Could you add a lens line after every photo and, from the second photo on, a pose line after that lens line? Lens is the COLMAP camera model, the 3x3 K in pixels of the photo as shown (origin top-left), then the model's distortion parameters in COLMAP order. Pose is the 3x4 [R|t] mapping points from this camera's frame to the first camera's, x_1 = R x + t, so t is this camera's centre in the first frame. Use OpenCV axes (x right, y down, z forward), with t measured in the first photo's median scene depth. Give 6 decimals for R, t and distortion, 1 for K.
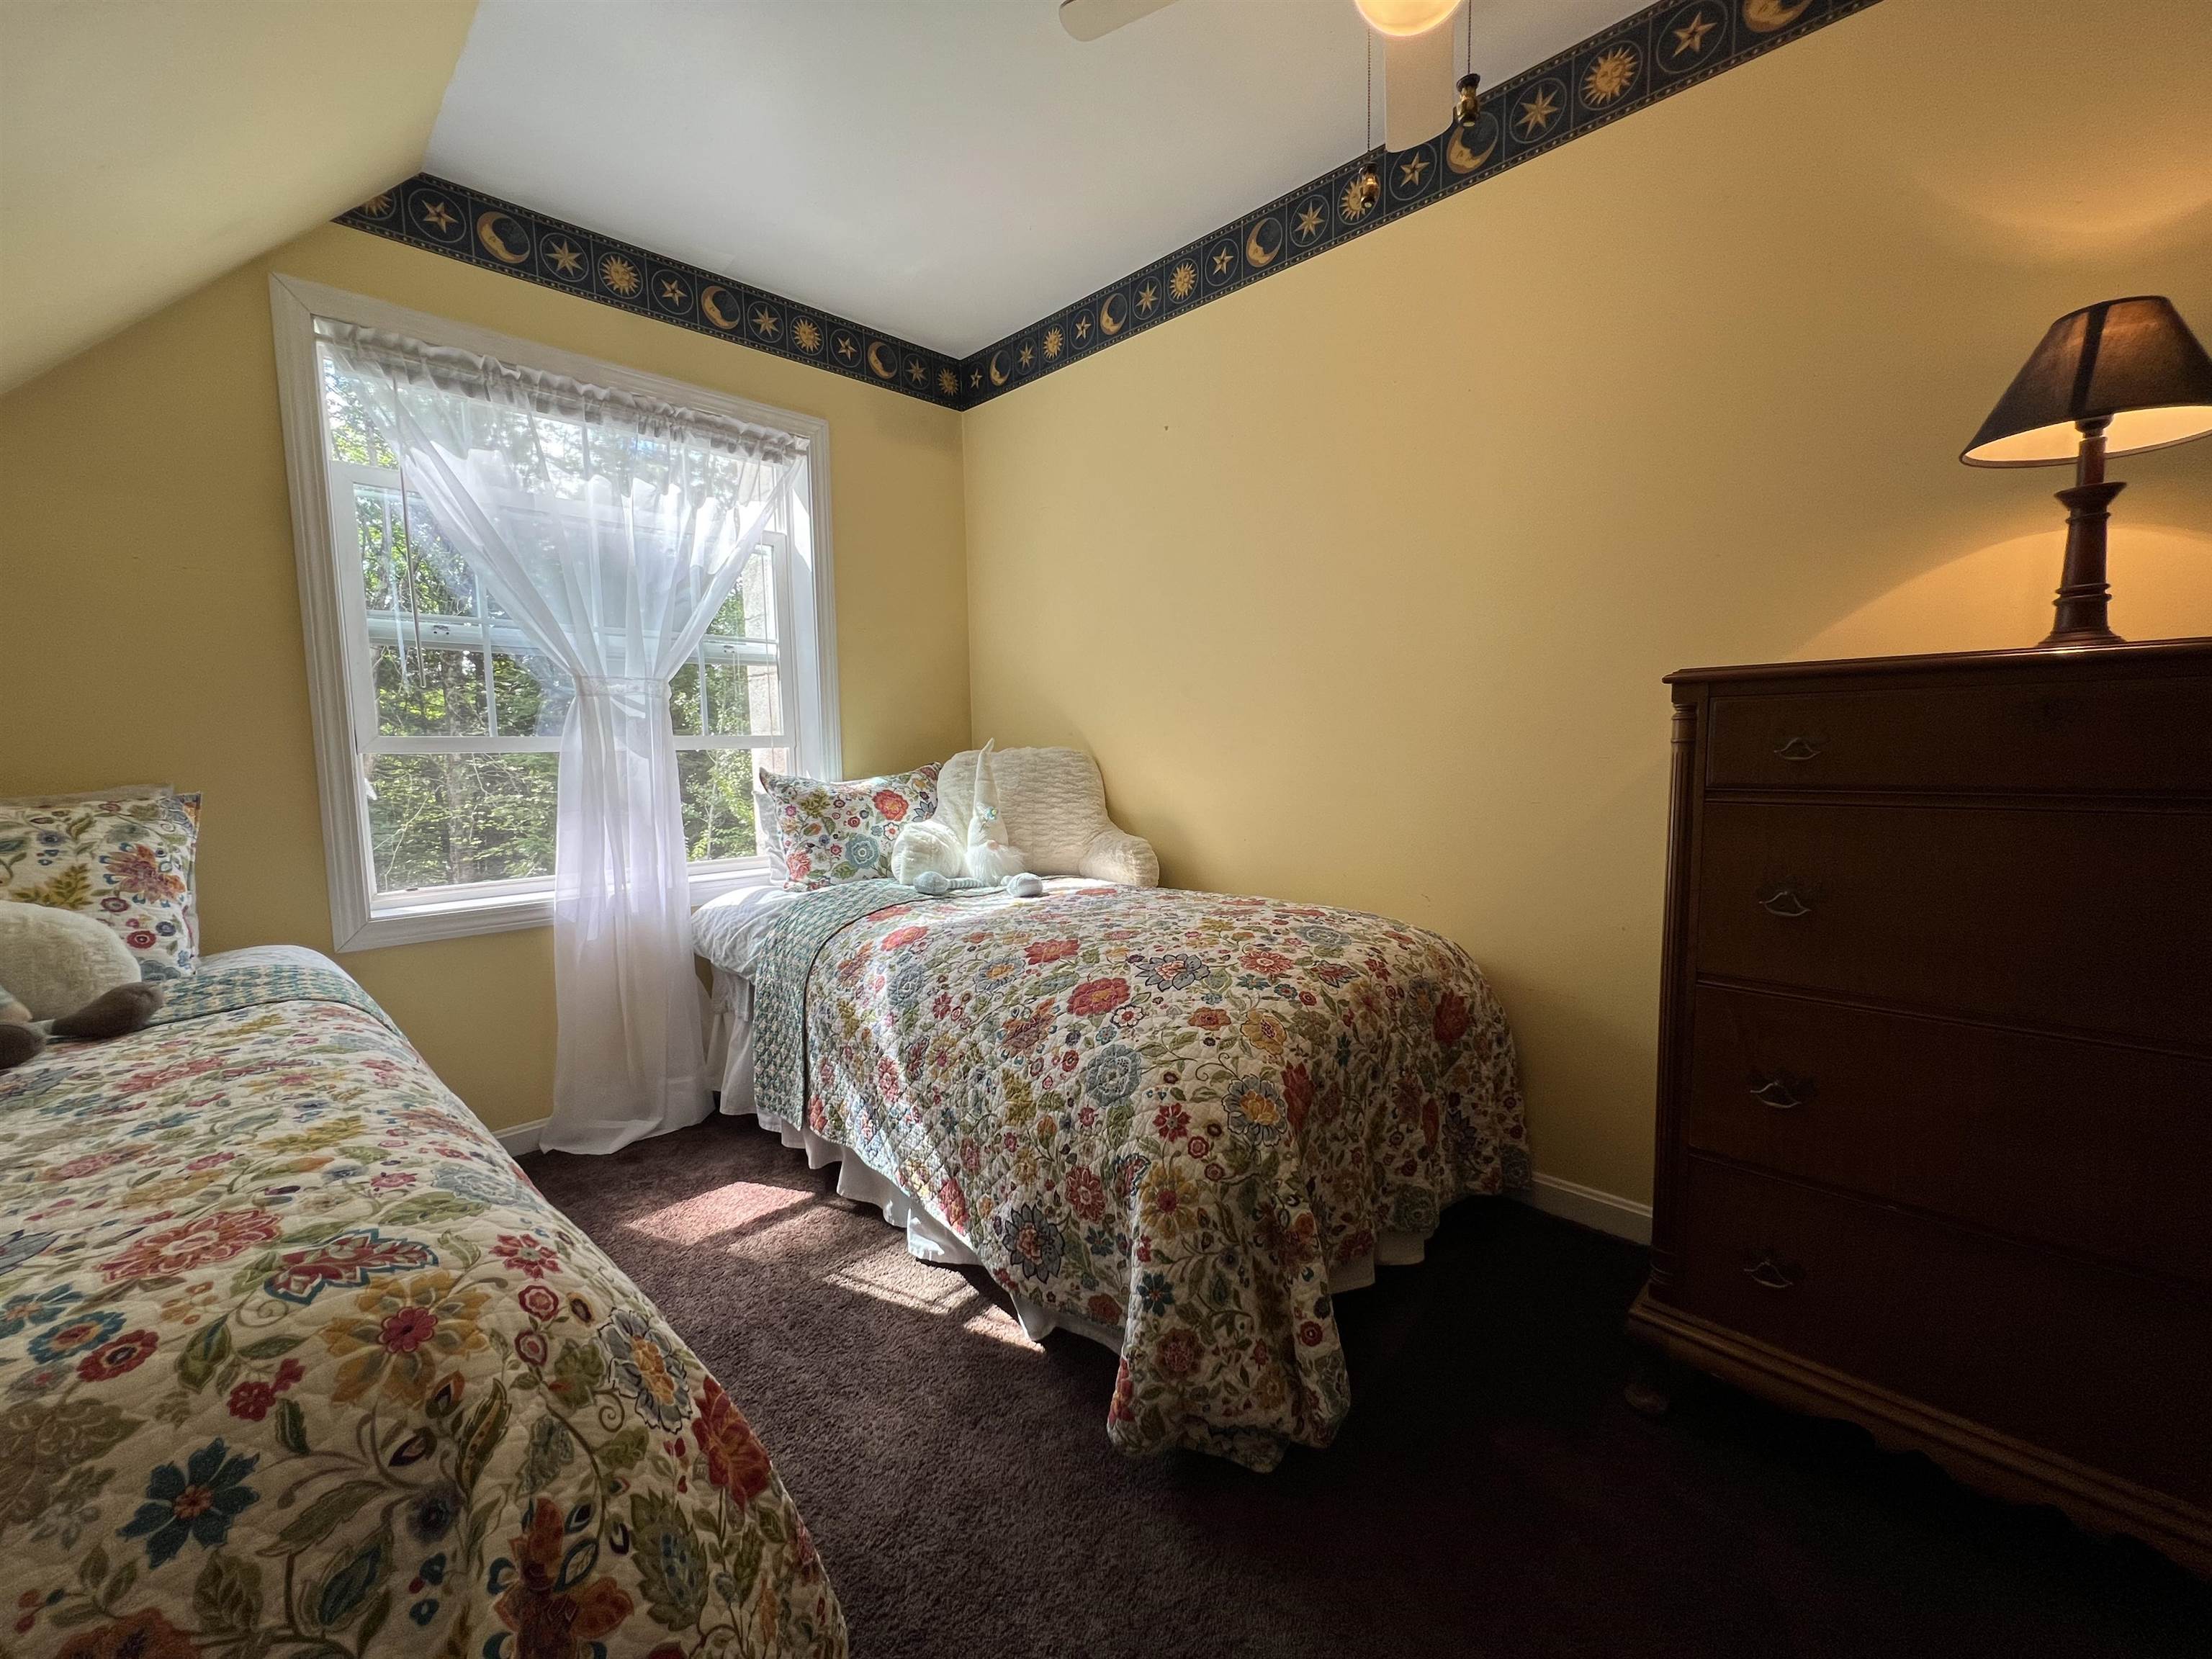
lens RADIAL K [[889.8, 0, 1107.6], [0, 889.8, 826.4], [0, 0, 1]] dist [-0.003894, 0.001278]
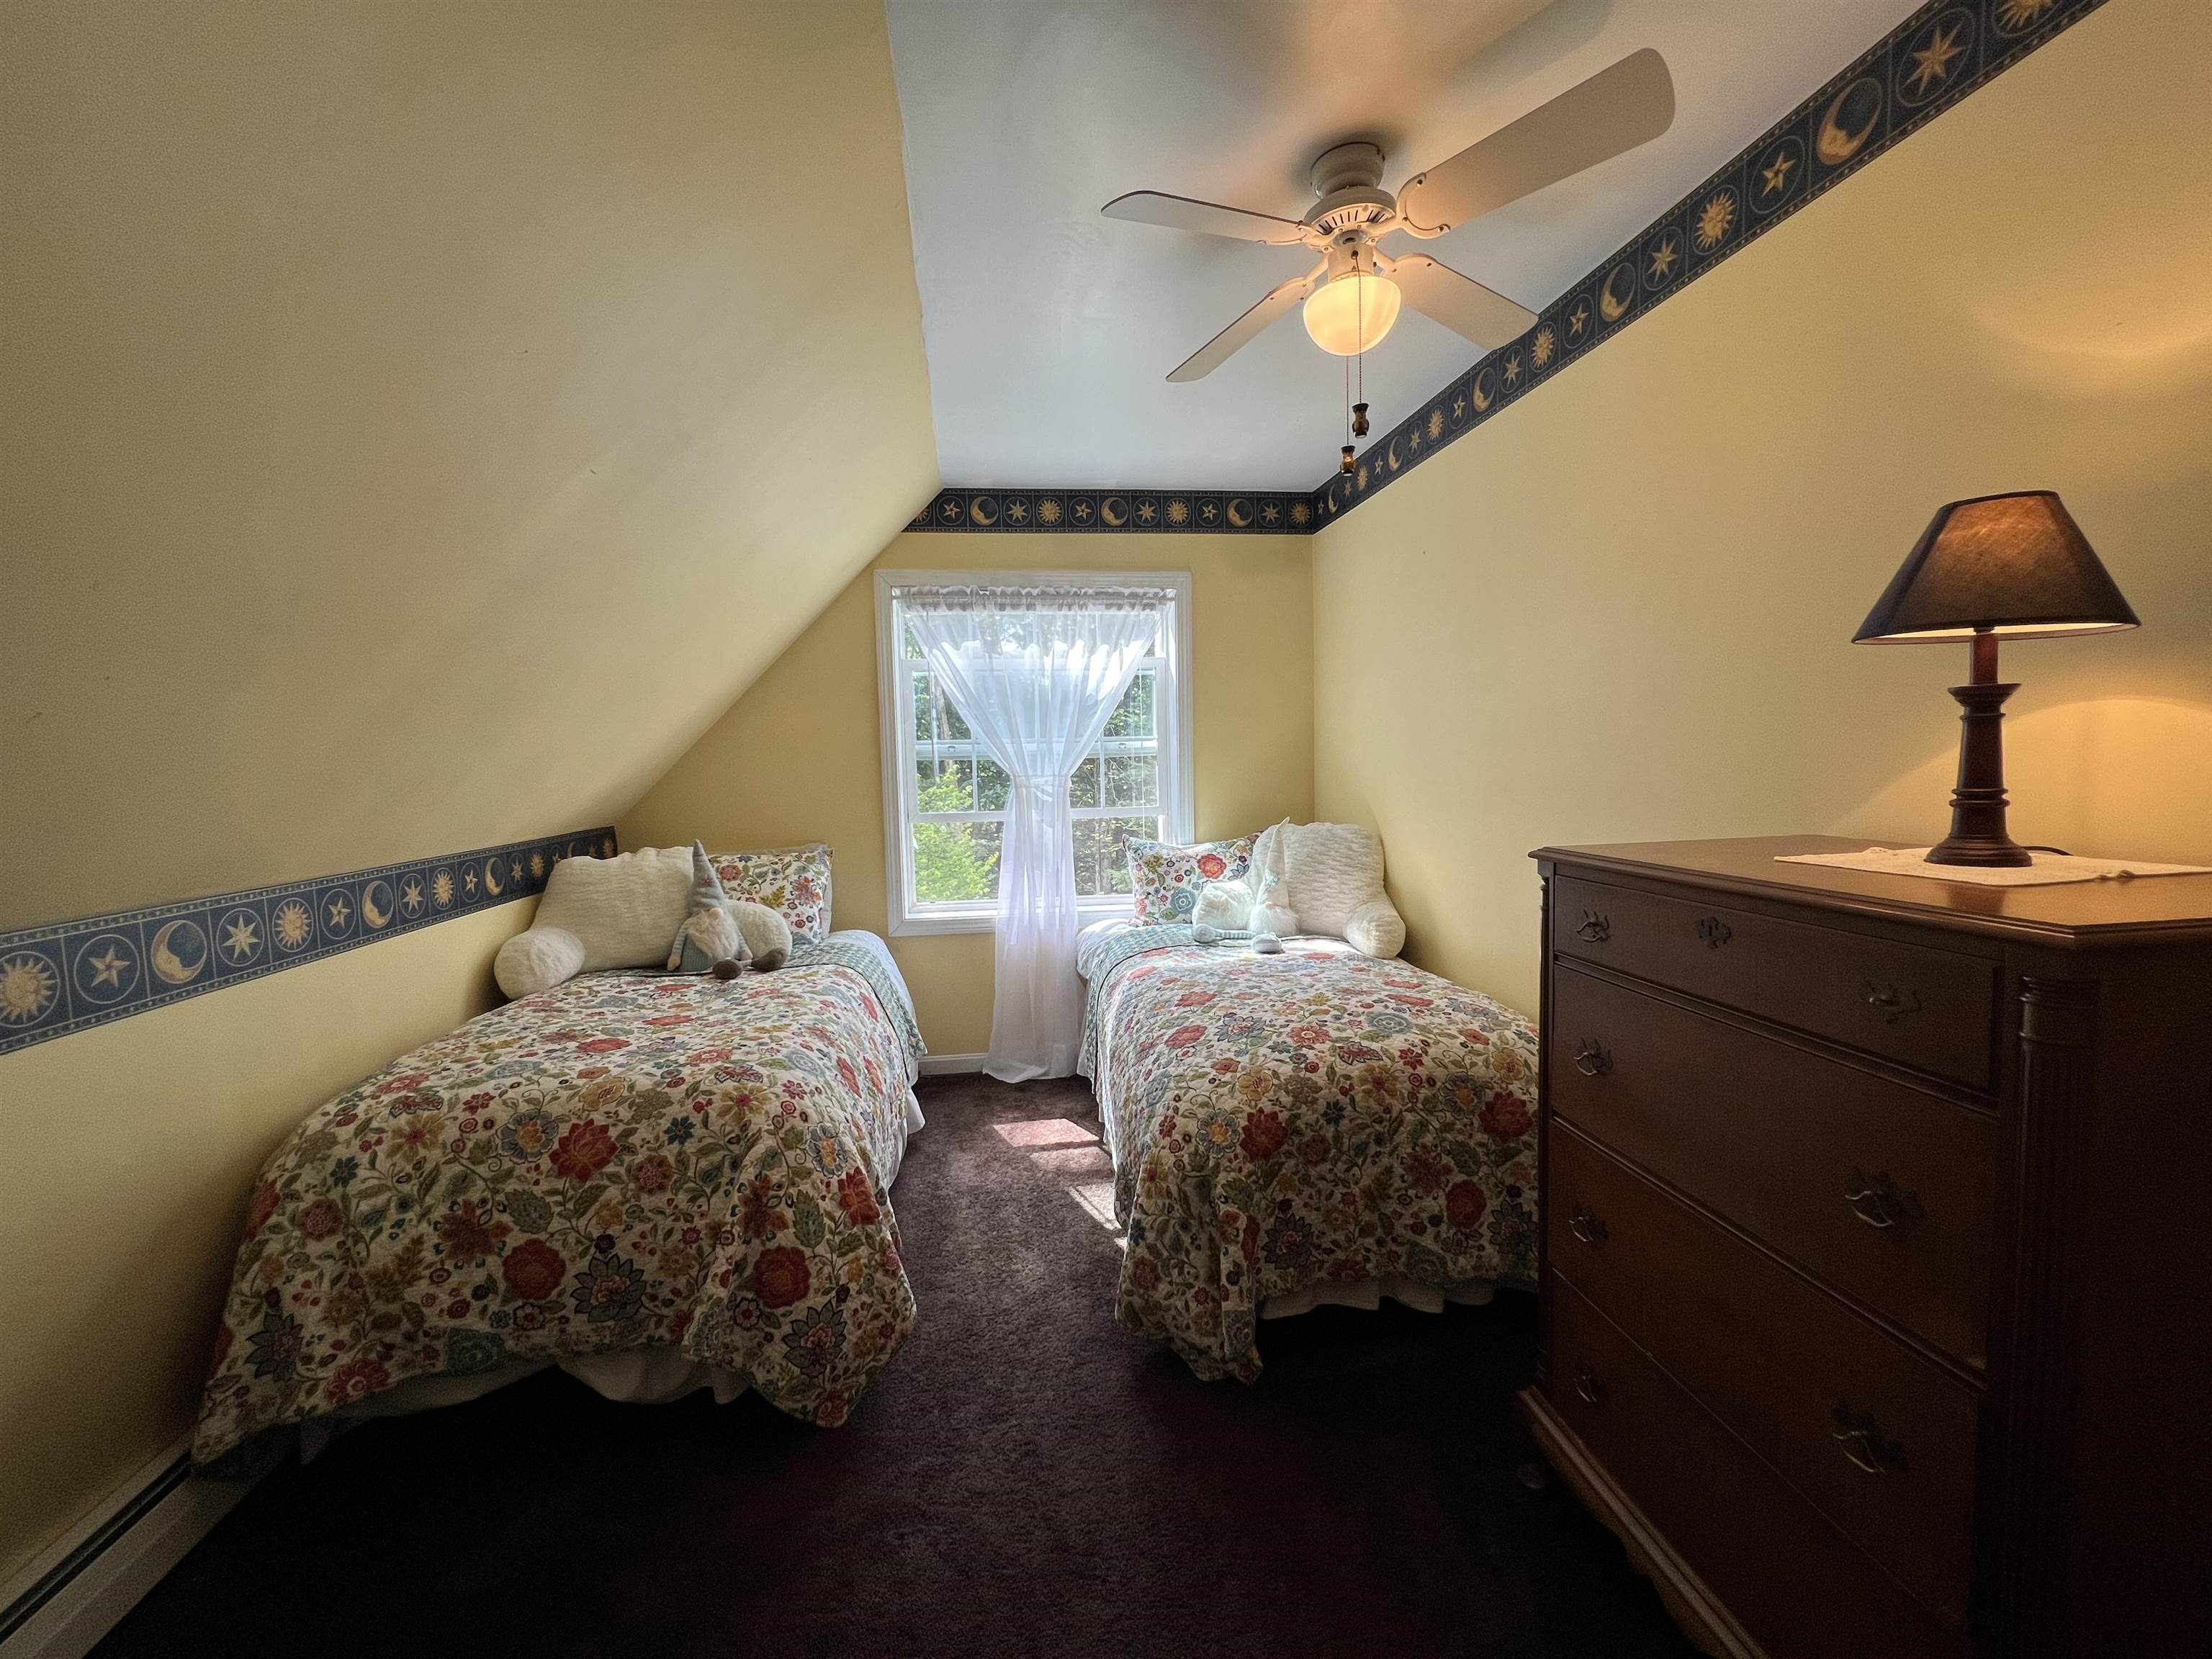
lens RADIAL K [[889.8, 0, 1104.1], [0, 889.8, 826.6], [0, 0, 1]] dist [-0.003894, 0.001278]
pose [[0.795157, 0.042903, -0.604884, 0.656454], [-0.046344, 0.998876, 0.009926, -0.138658], [0.604630, 0.020140, 0.796252, -0.205667]]
